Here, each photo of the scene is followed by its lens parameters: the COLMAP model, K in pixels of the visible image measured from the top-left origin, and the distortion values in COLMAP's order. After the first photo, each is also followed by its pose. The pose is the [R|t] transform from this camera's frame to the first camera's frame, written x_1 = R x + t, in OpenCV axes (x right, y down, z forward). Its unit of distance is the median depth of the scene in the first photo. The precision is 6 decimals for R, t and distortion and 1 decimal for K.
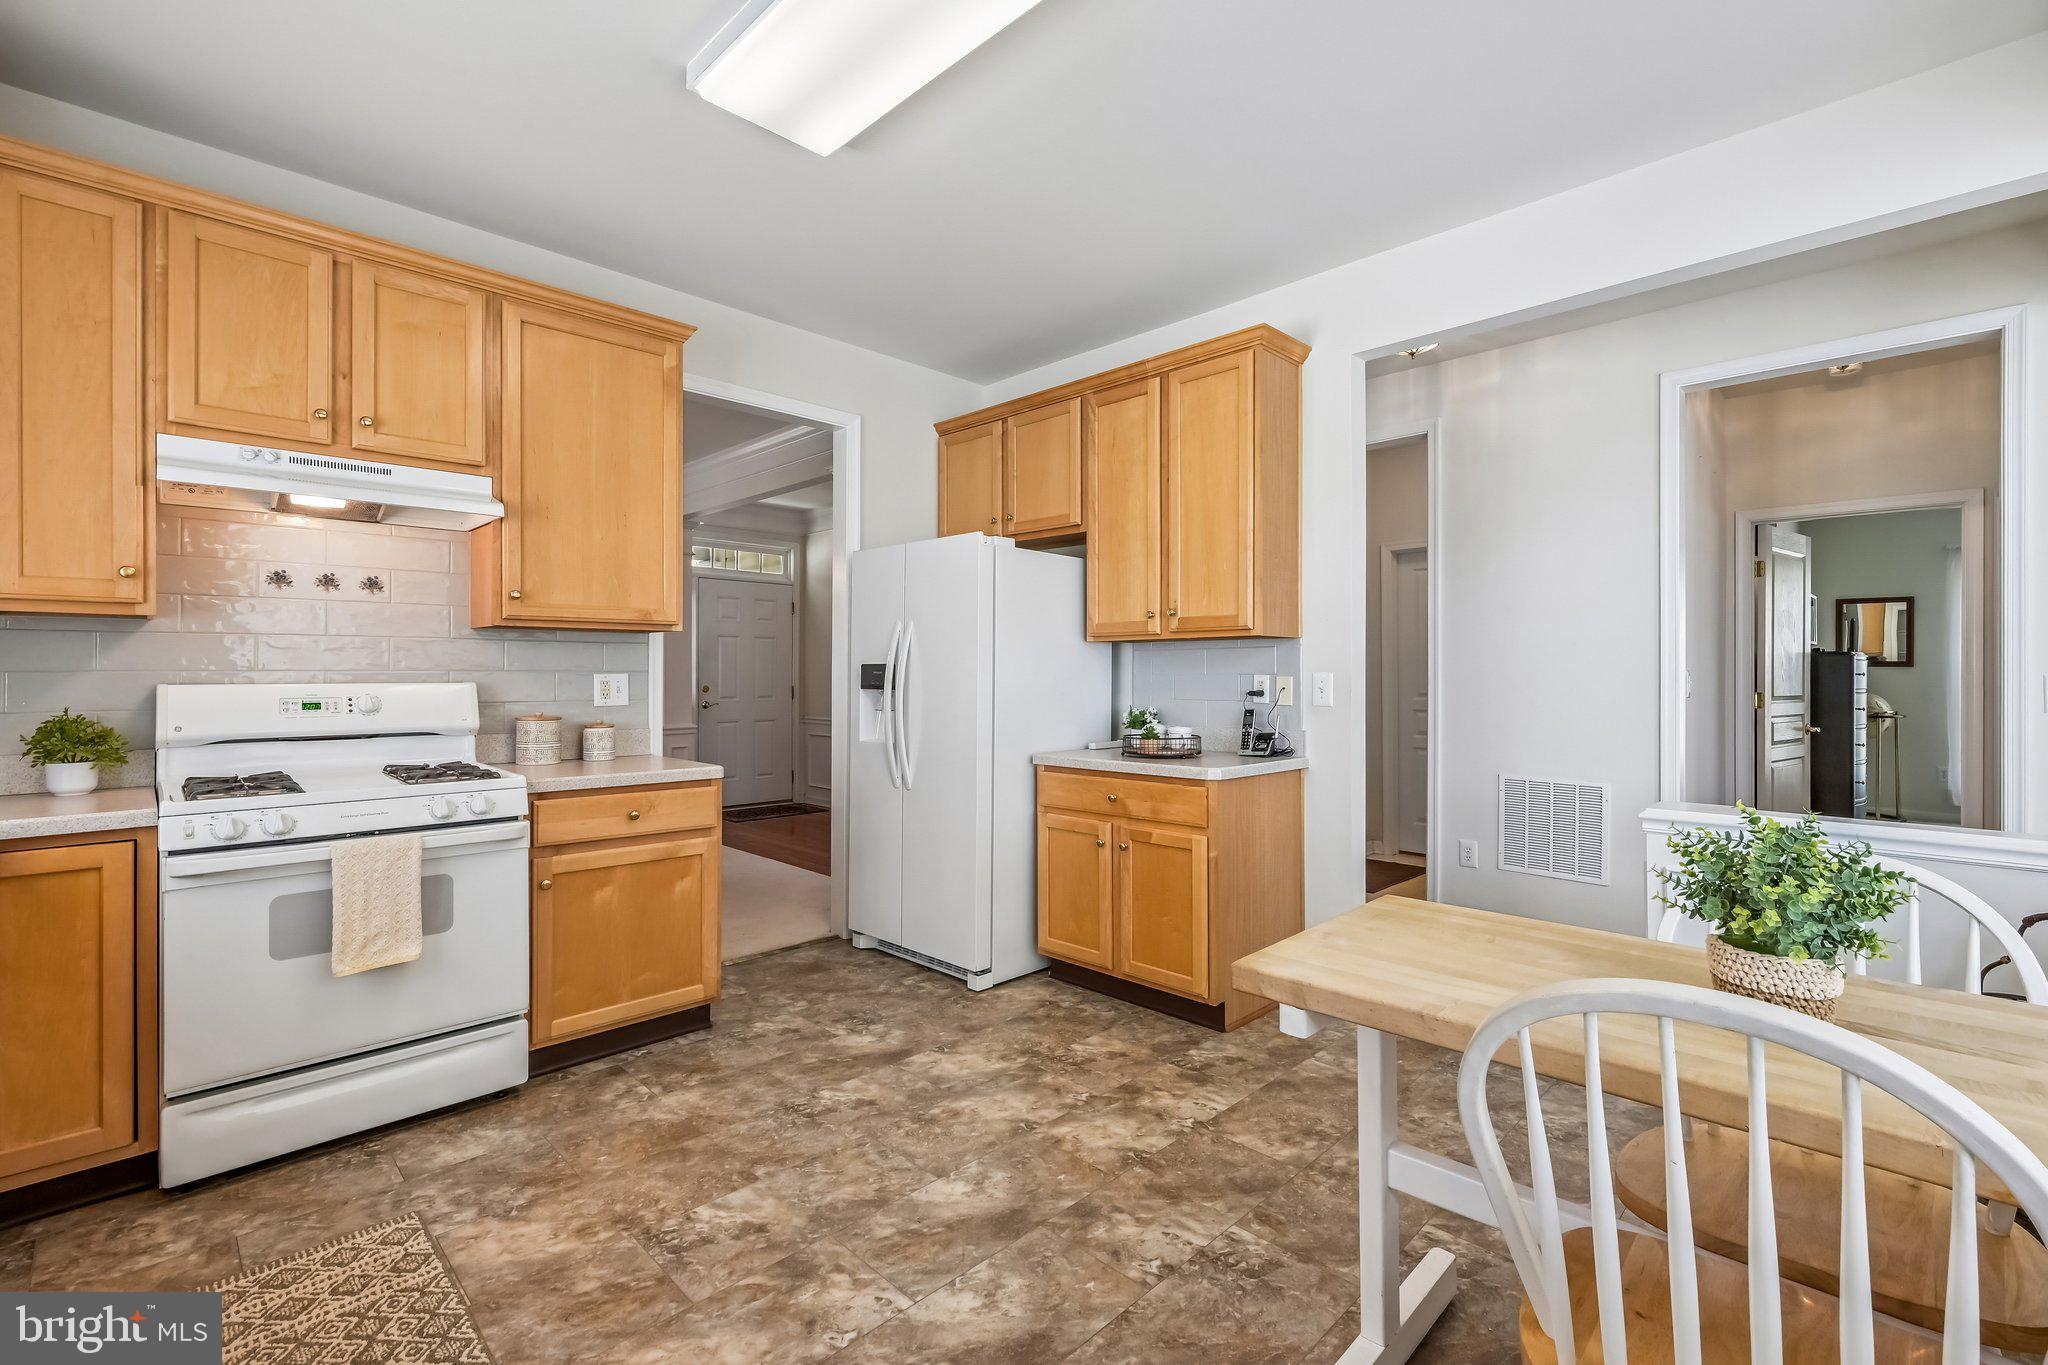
lens RADIAL K [[884.1, 0, 1022.8], [0, 884.1, 661.3], [0, 0, 1]] dist [-0.002173, 0.000387]
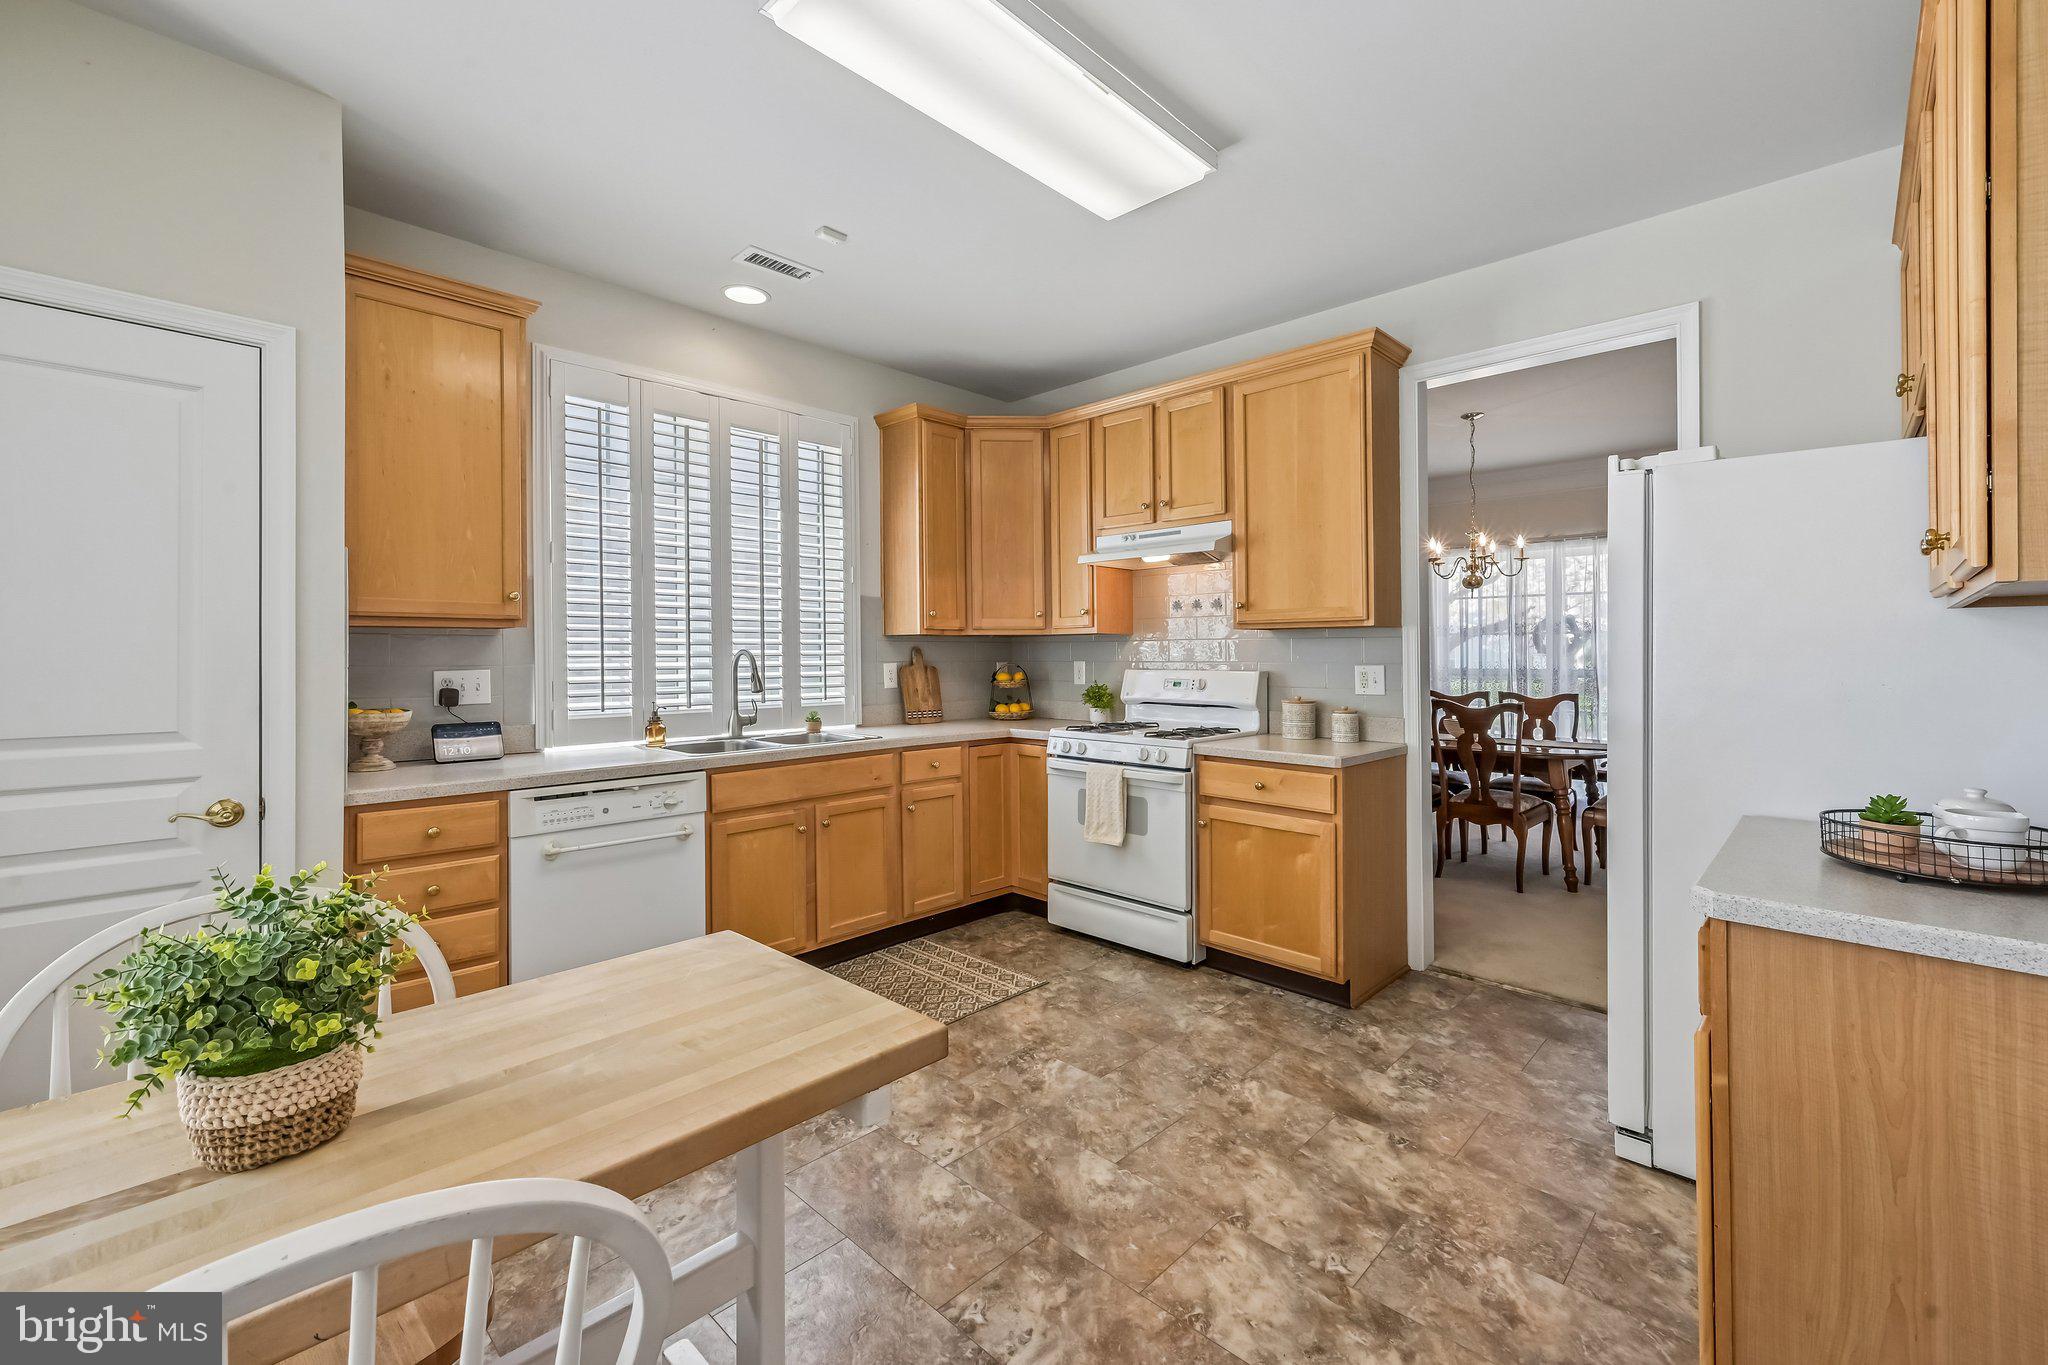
lens RADIAL K [[839.4, 0, 1068.5], [0, 839.4, 647.9], [0, 0, 1]] dist [-0.000117, 0.000854]
pose [[0.056718, -0.006158, -0.998371, 0.774656], [0.014770, 0.999877, -0.005329, -0.010795], [0.998281, -0.014444, 0.056802, 0.786777]]
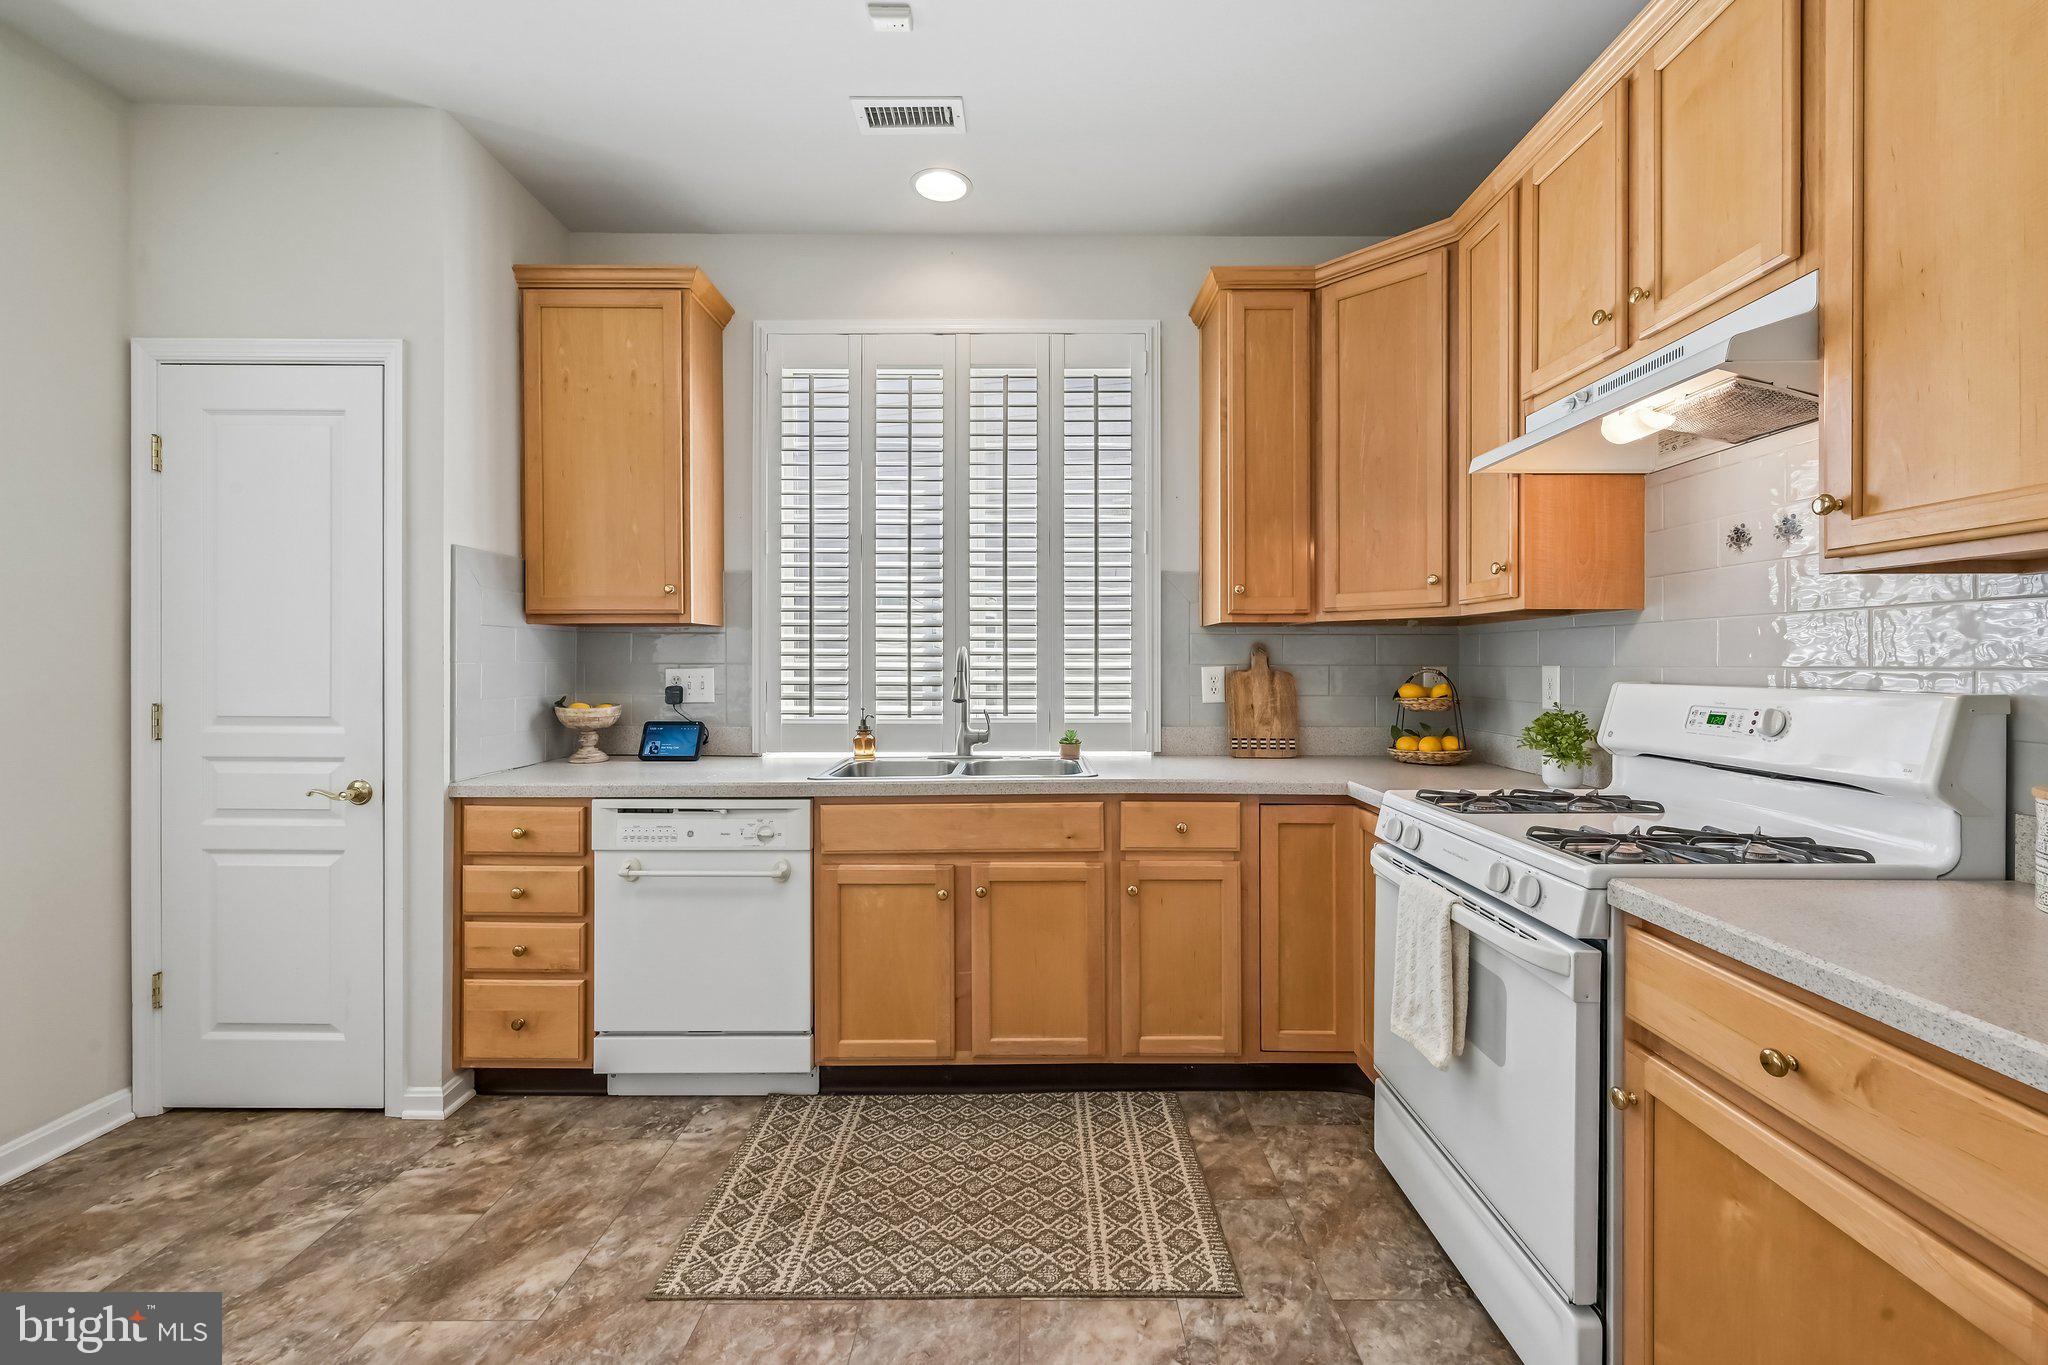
lens RADIAL K [[839.4, 0, 1038.8], [0, 839.4, 667.7], [0, 0, 1]] dist [-0.000117, 0.000854]
pose [[-0.695583, 0.006412, -0.718418, 0.031494], [0.009553, 0.999954, -0.000324, 0.006620], [0.718383, -0.007088, -0.695612, 1.179907]]
